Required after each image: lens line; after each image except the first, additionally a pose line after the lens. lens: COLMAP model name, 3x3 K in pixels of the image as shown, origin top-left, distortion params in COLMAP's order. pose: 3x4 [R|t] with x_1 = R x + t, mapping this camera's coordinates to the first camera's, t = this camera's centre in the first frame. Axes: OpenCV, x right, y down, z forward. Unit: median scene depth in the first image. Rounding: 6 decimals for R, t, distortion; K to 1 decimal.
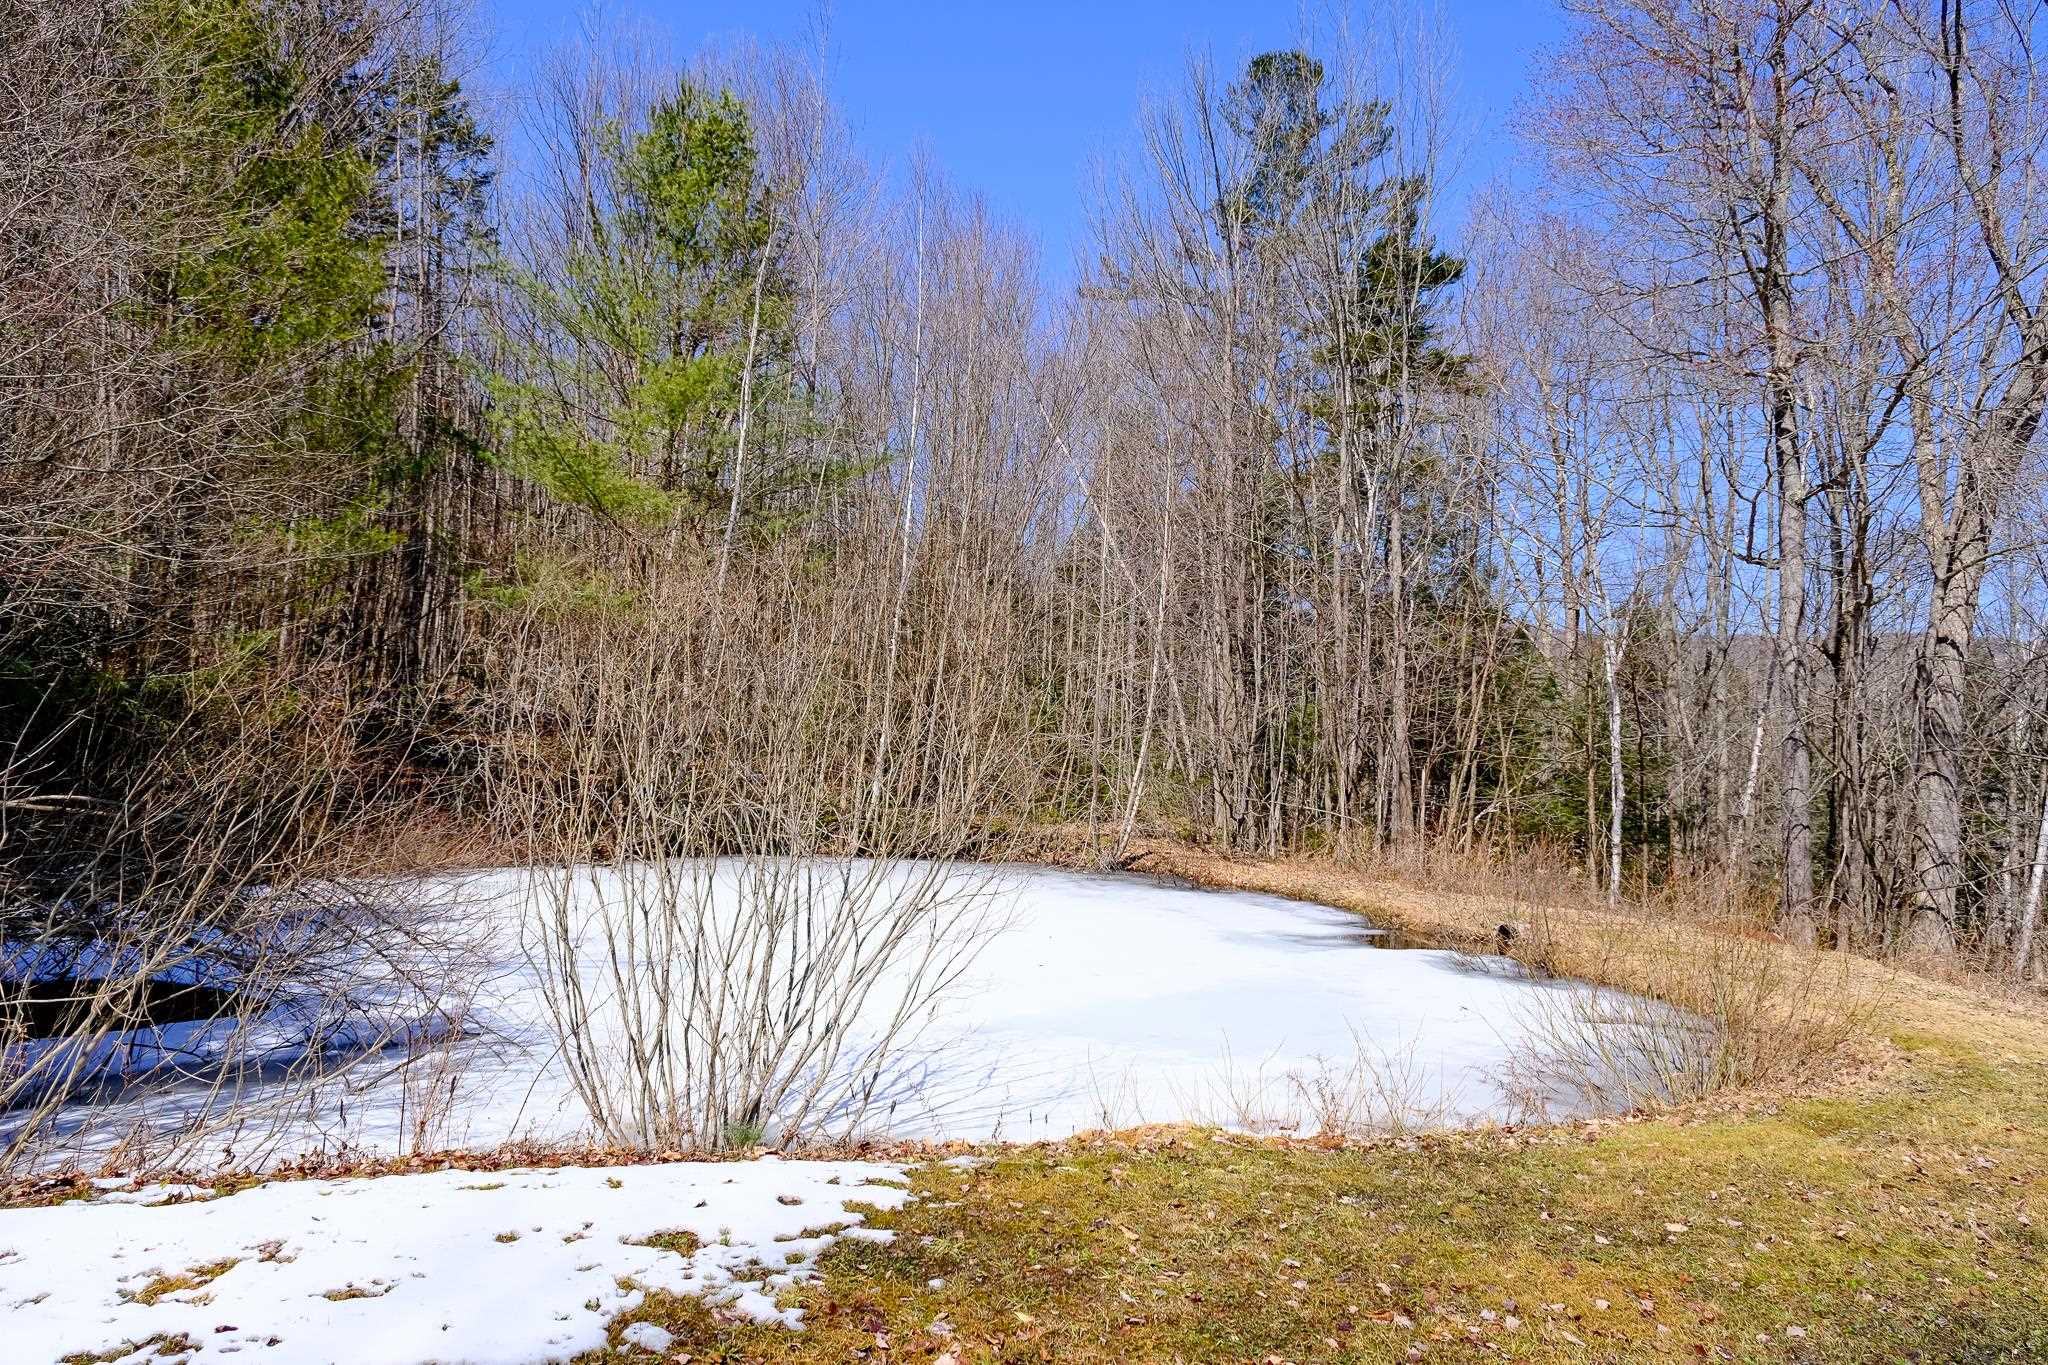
lens RADIAL K [[1419.0, 0, 1024.0], [0, 1419.0, 682.5], [0, 0, 1]] dist [0.004653, 0.003043]
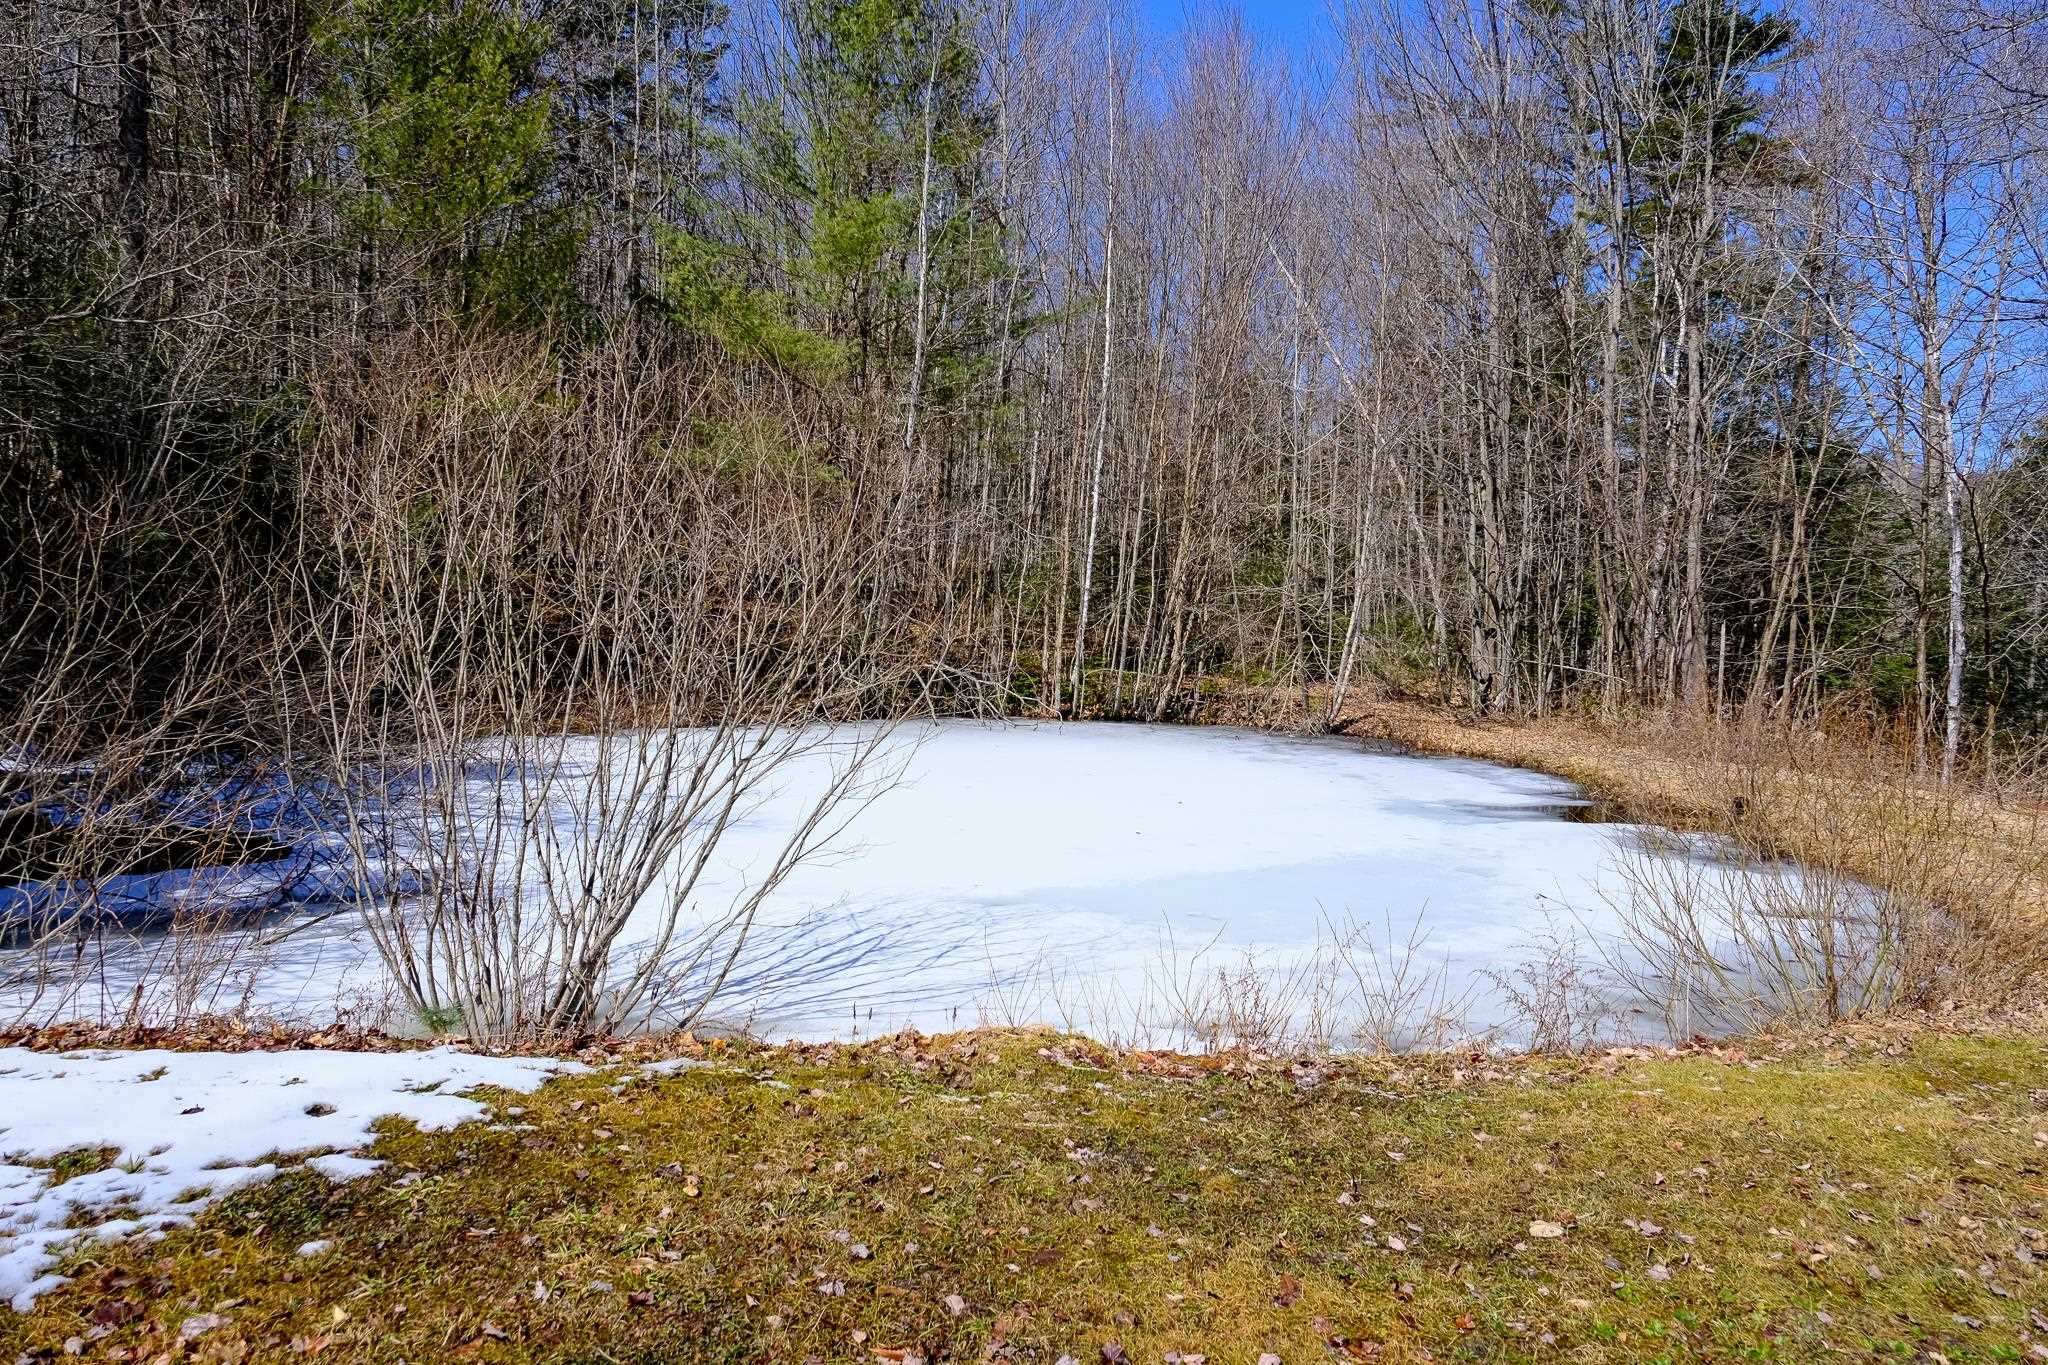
lens RADIAL K [[1419.0, 0, 1024.0], [0, 1419.0, 682.5], [0, 0, 1]] dist [0.004653, 0.003043]
pose [[0.974923, -0.005439, -0.222475, 0.079272], [0.025542, 0.995830, 0.087584, 0.013308], [0.221070, -0.091070, 0.970996, 0.067134]]
